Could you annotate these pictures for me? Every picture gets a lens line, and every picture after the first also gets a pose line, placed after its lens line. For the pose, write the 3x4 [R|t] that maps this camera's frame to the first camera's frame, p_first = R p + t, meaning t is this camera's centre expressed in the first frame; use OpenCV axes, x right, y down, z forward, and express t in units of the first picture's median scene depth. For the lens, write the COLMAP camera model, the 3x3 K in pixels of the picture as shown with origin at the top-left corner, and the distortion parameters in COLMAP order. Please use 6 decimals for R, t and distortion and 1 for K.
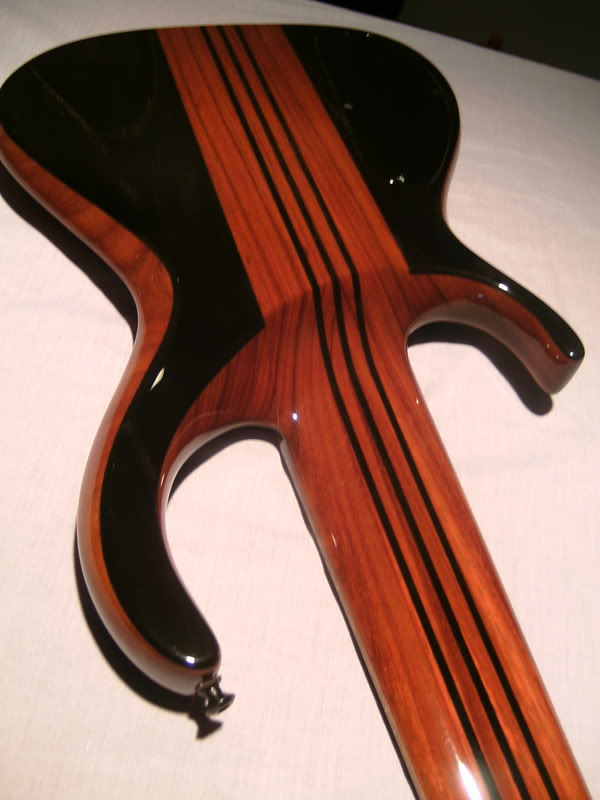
lens RADIAL K [[868.8, 0, 300.0], [0, 868.8, 400.0], [0, 0, 1]] dist [-0.162055, 0.133806]
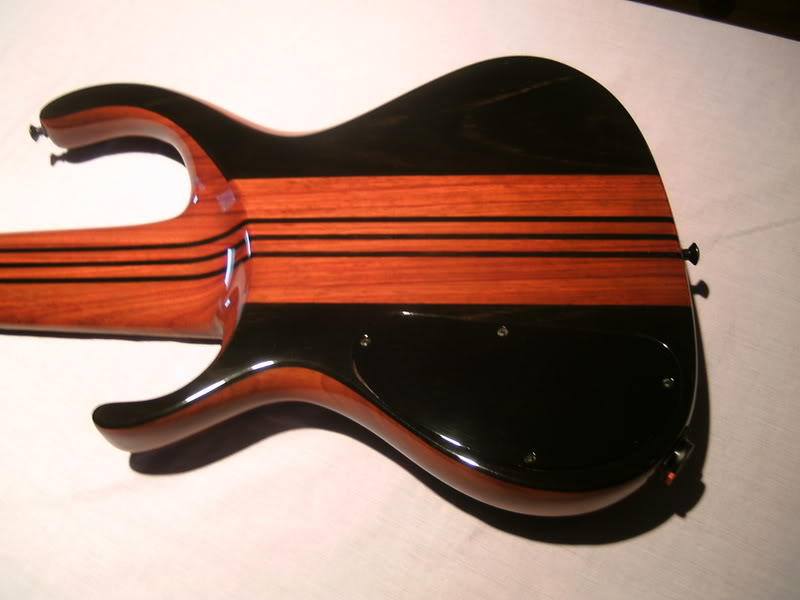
lens RADIAL K [[868.8, 0, 400.0], [0, 868.8, 300.0], [0, 0, 1]] dist [-0.162055, 0.133806]
pose [[-0.403940, 0.667630, -0.625382, 0.754891], [-0.702625, 0.211340, 0.679450, -1.069062], [0.585790, 0.713866, 0.383725, 0.754790]]
